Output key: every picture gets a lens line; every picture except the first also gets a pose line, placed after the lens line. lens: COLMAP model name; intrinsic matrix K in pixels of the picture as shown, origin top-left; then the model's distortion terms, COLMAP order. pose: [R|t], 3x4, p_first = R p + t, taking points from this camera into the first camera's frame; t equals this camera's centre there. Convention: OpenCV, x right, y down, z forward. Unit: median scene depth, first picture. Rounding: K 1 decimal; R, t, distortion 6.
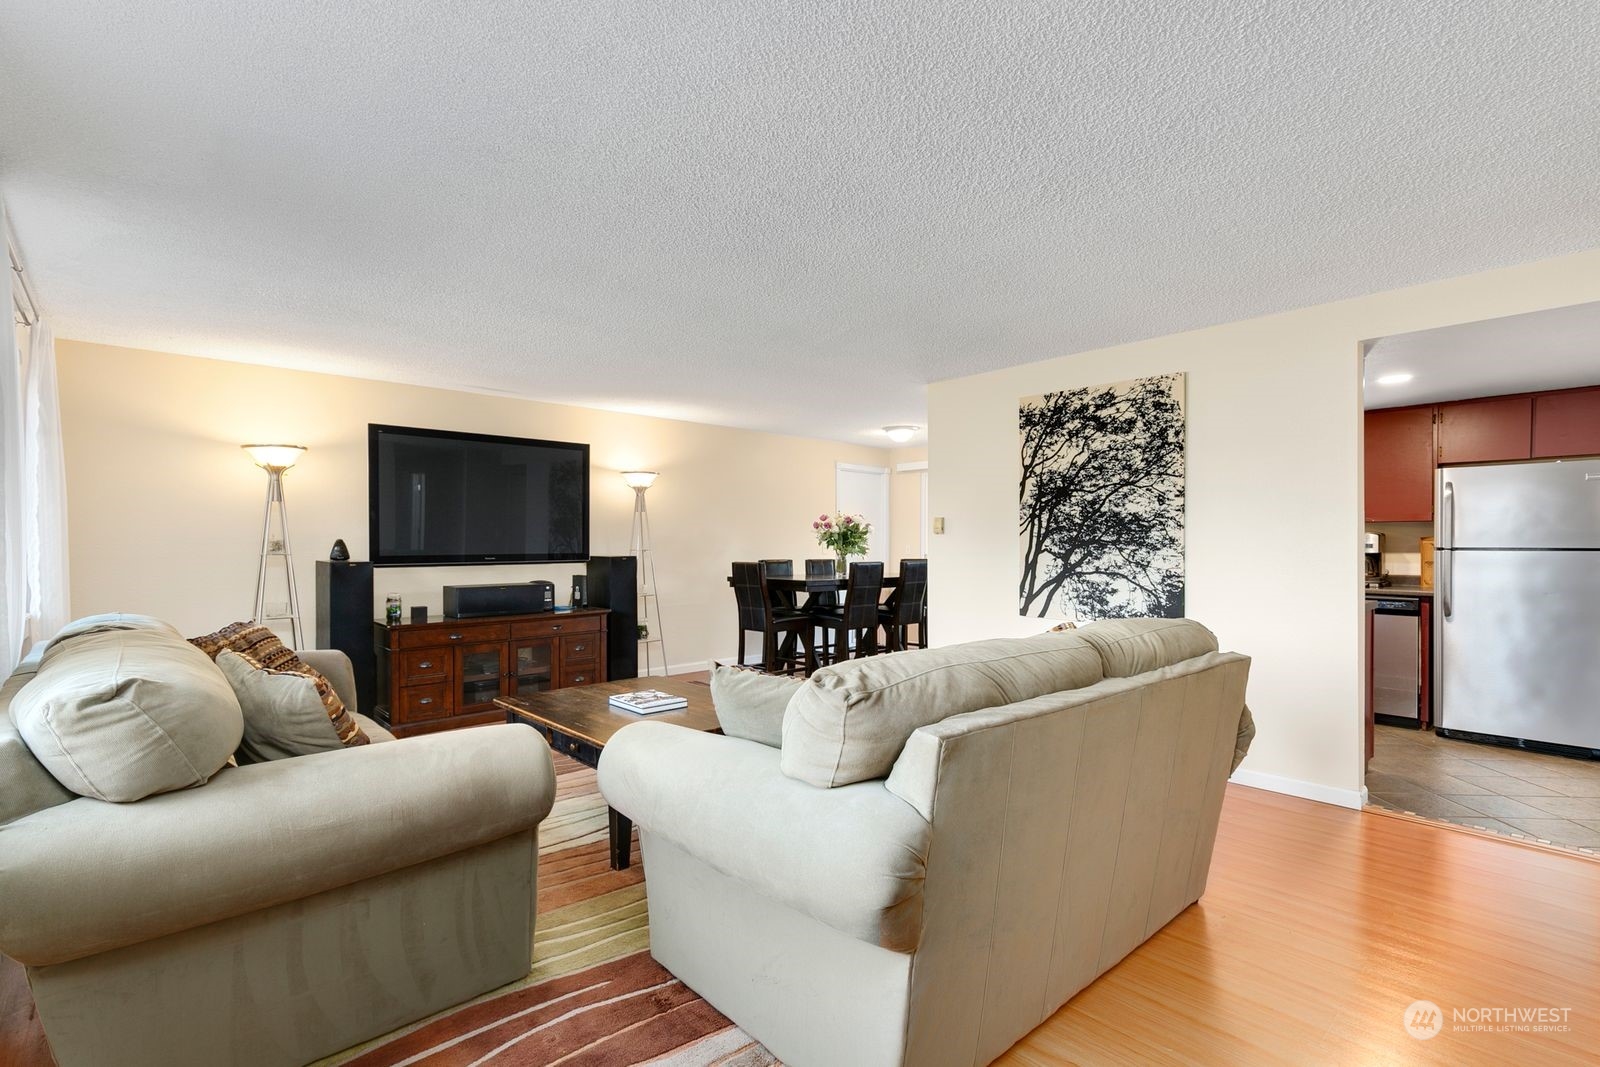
lens RADIAL K [[726.9, 0, 796.1], [0, 726.9, 540.4], [0, 0, 1]] dist [0.007025, -0.000077]
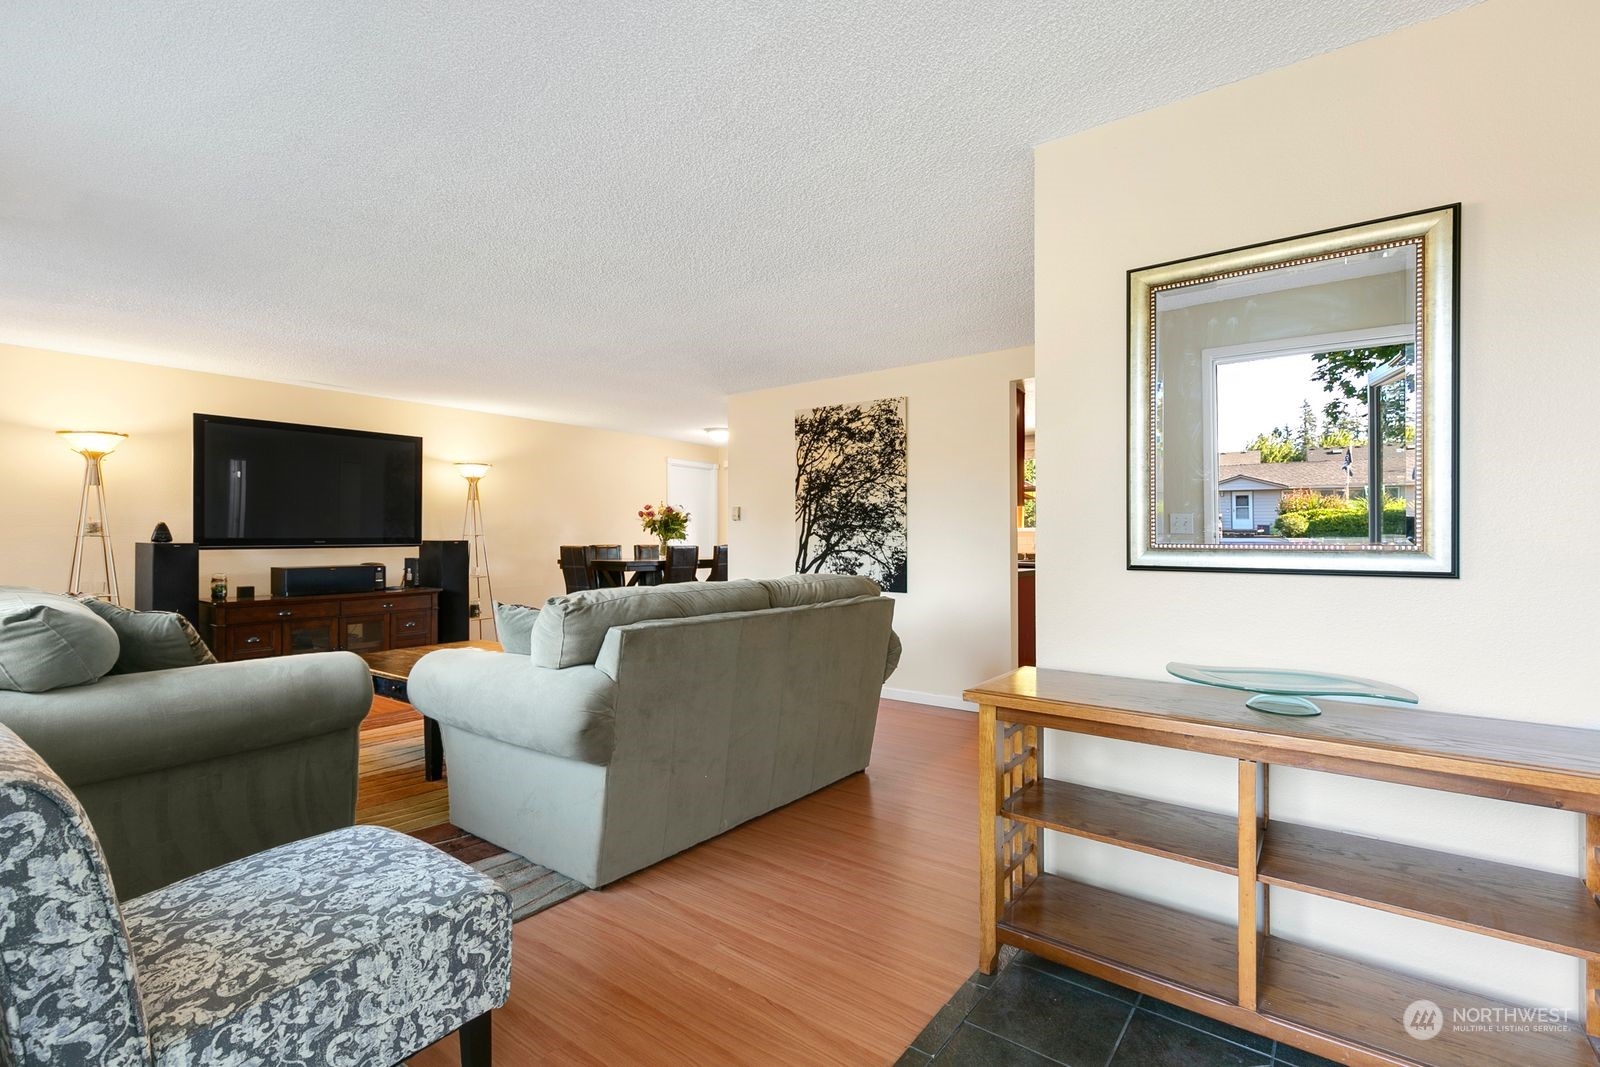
lens RADIAL K [[719.1, 0, 800.3], [0, 719.1, 529.2], [0, 0, 1]] dist [0.002278, 0.000413]
pose [[0.981832, 0.002683, 0.189734, 0.085318], [-0.001367, 0.999974, -0.007067, 0.015222], [-0.189748, 0.006679, 0.981810, -0.204813]]
